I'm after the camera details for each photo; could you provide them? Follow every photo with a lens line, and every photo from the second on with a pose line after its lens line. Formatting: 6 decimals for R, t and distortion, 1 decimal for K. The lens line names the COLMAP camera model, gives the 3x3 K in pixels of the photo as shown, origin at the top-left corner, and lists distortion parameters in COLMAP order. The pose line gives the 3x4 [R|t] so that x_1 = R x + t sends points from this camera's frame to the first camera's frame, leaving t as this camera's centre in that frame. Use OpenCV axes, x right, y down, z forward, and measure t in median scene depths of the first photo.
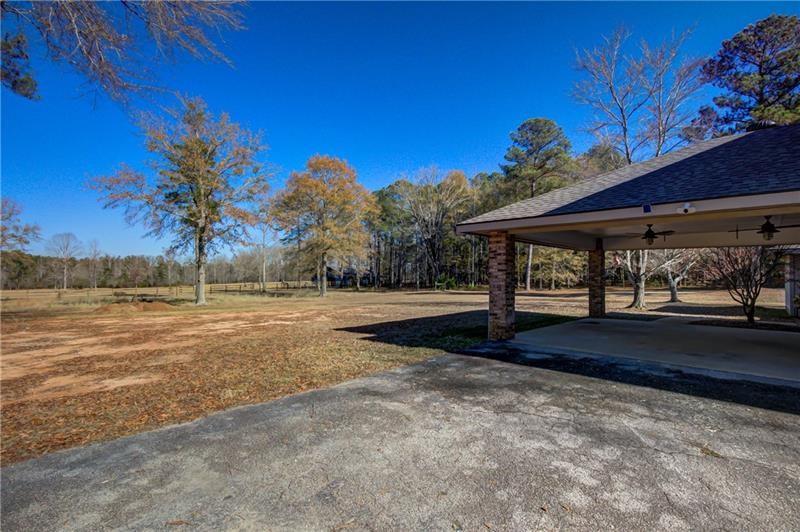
lens RADIAL K [[370.0, 0, 400.0], [0, 370.0, 266.0], [0, 0, 1]] dist [-0.001375, -0.000506]
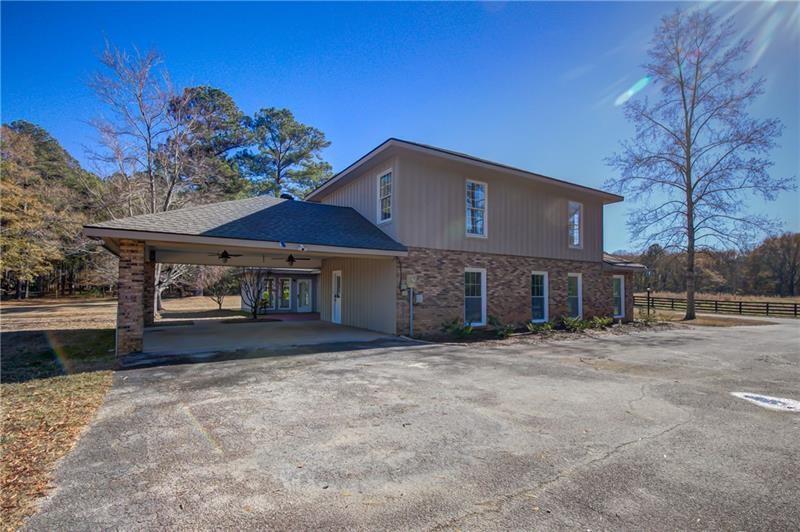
lens RADIAL K [[370.0, 0, 400.0], [0, 370.0, 266.0], [0, 0, 1]] dist [-0.001375, -0.000506]
pose [[0.271200, 0.057944, 0.960777, -1.066622], [-0.031586, 0.998184, -0.051284, 0.001711], [-0.962005, -0.016439, 0.272538, 0.150130]]
